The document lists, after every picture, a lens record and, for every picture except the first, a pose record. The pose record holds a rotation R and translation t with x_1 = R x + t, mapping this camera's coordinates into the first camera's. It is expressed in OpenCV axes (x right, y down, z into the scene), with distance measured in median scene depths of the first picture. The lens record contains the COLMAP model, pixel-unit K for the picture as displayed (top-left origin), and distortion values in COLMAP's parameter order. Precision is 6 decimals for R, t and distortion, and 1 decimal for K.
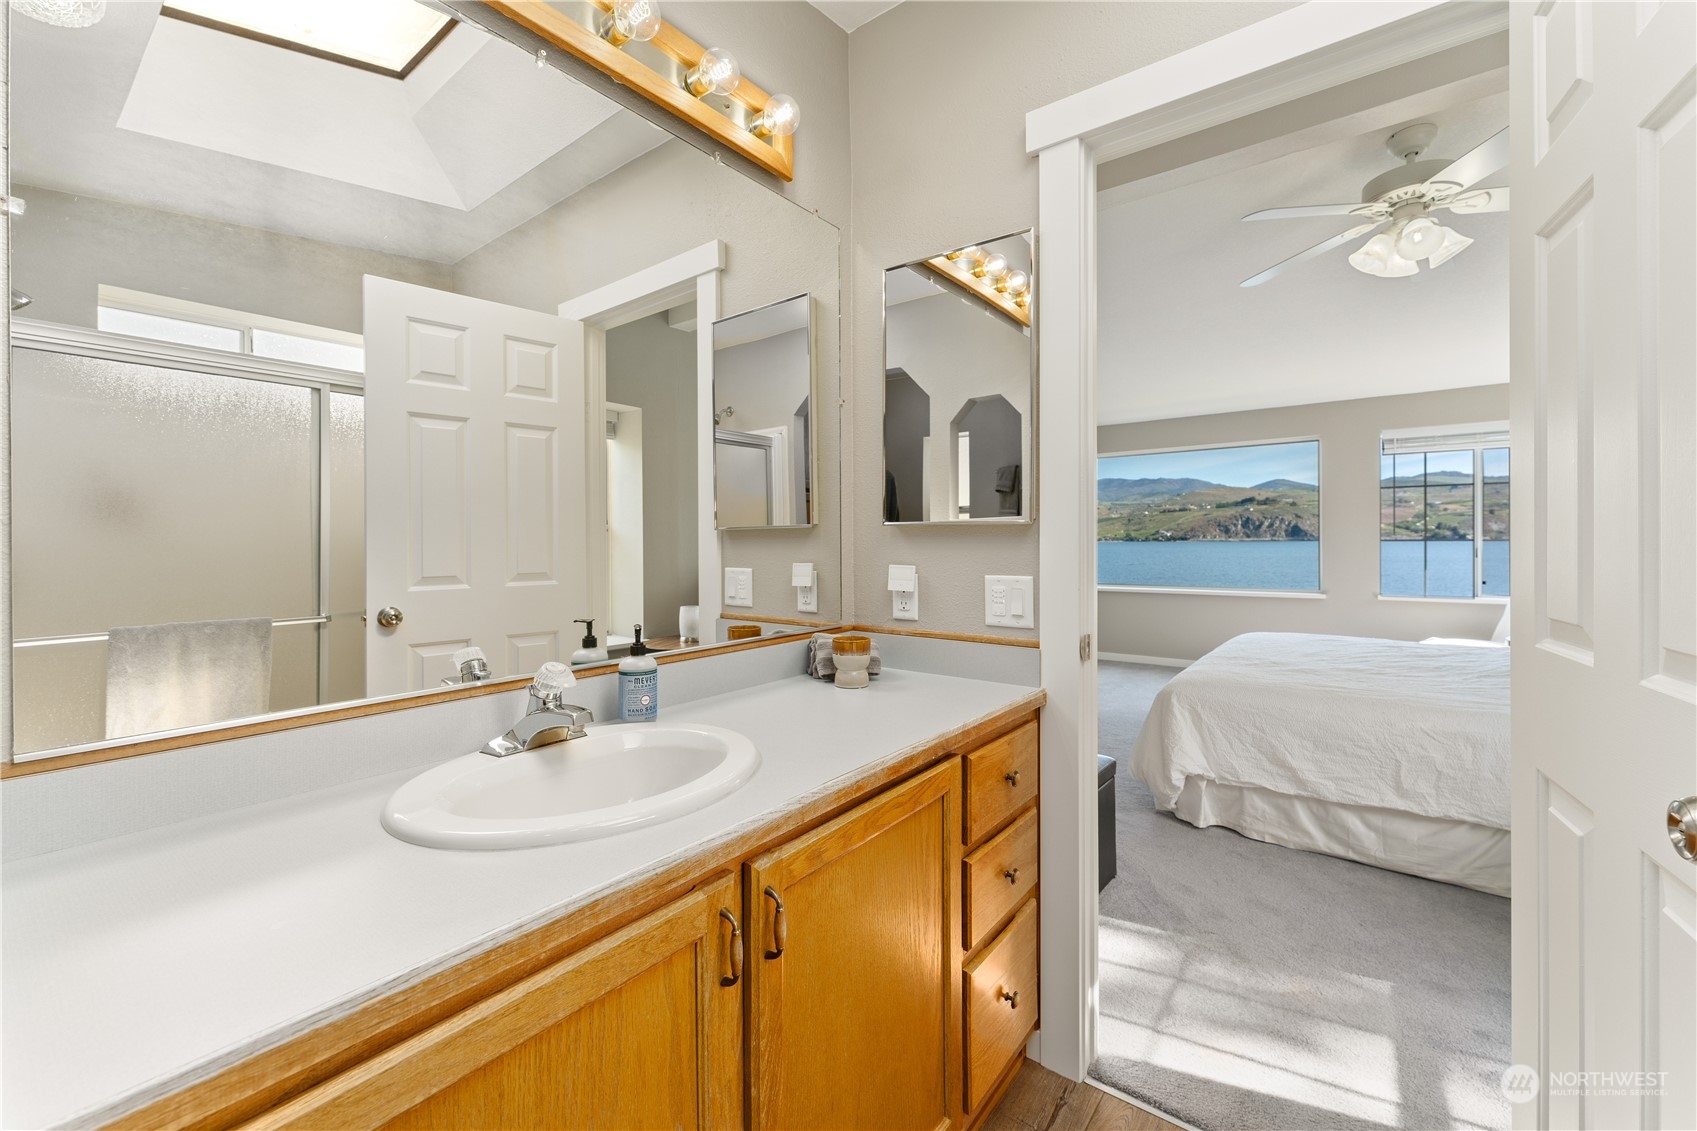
lens RADIAL K [[695.4, 0, 842.8], [0, 695.4, 538.0], [0, 0, 1]] dist [0.006959, 0.000081]
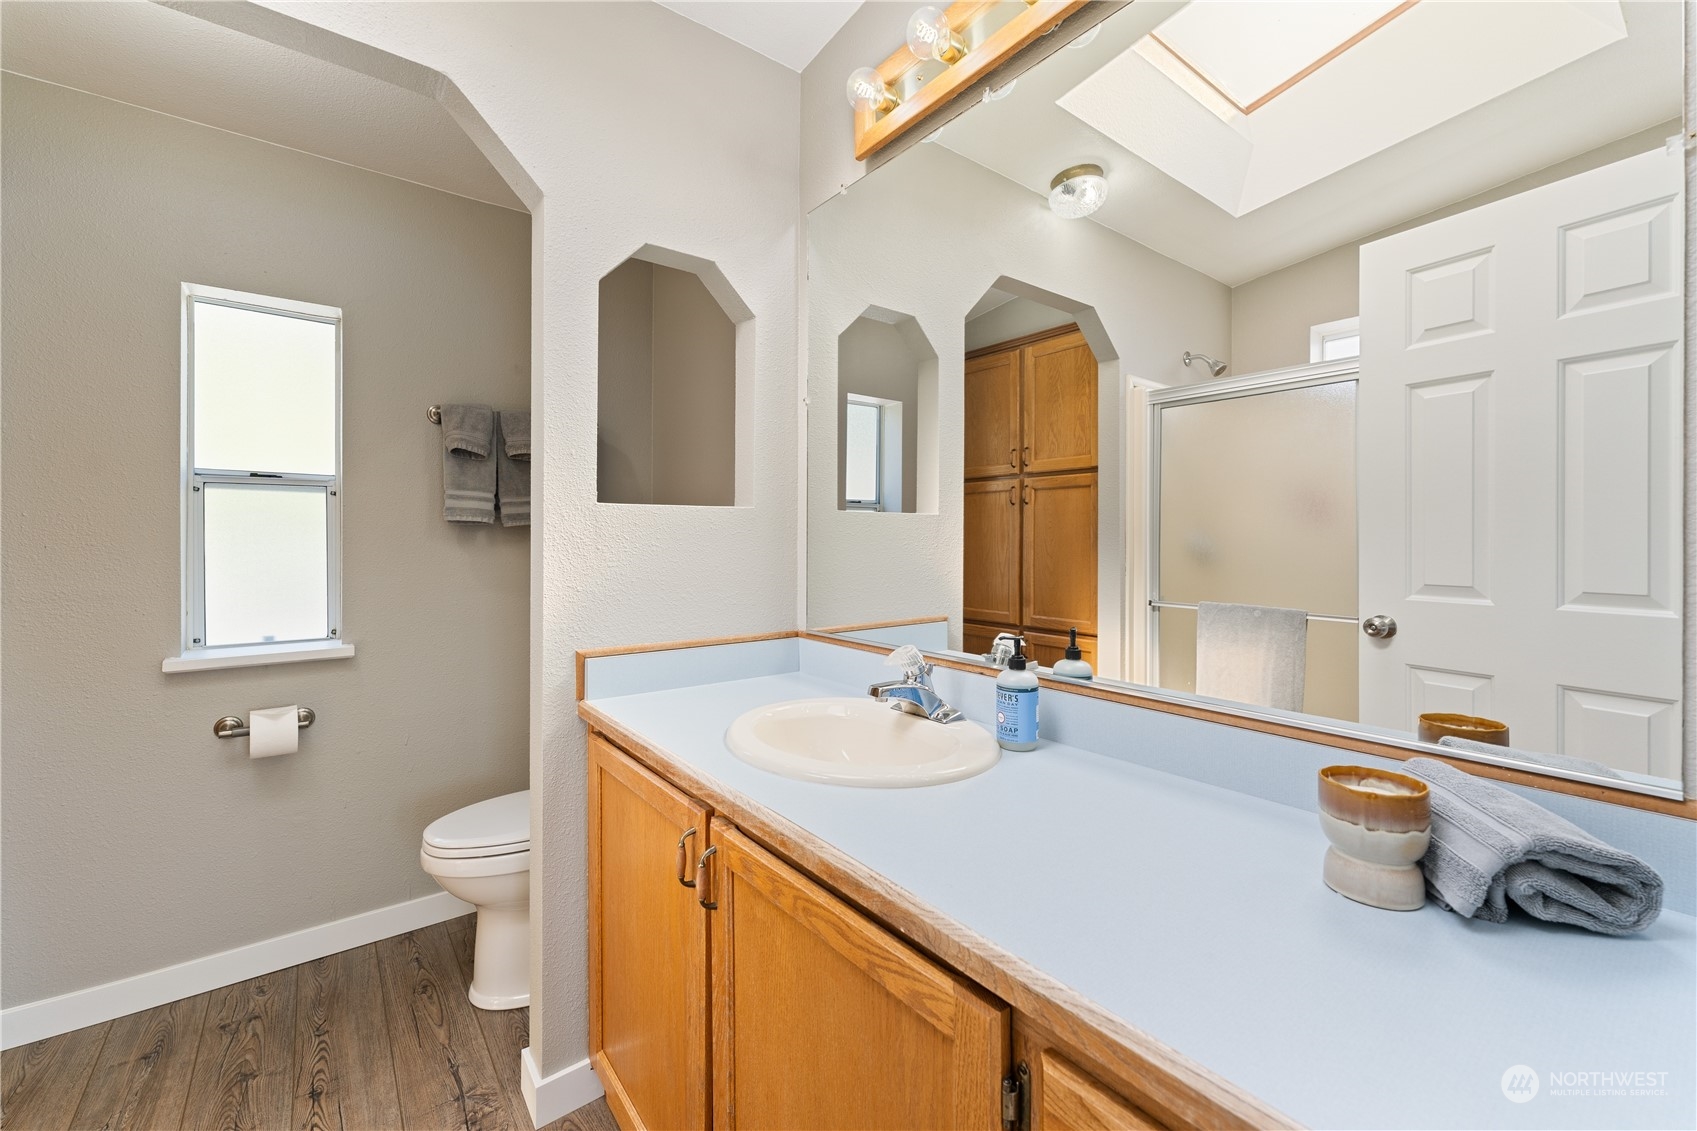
lens RADIAL K [[695.4, 0, 842.8], [0, 695.4, 538.0], [0, 0, 1]] dist [0.006959, 0.000081]
pose [[-0.244585, 0.009588, -0.969580, 0.731597], [-0.000729, 0.999949, 0.010072, -0.012223], [0.969628, 0.003170, -0.244566, 1.151237]]
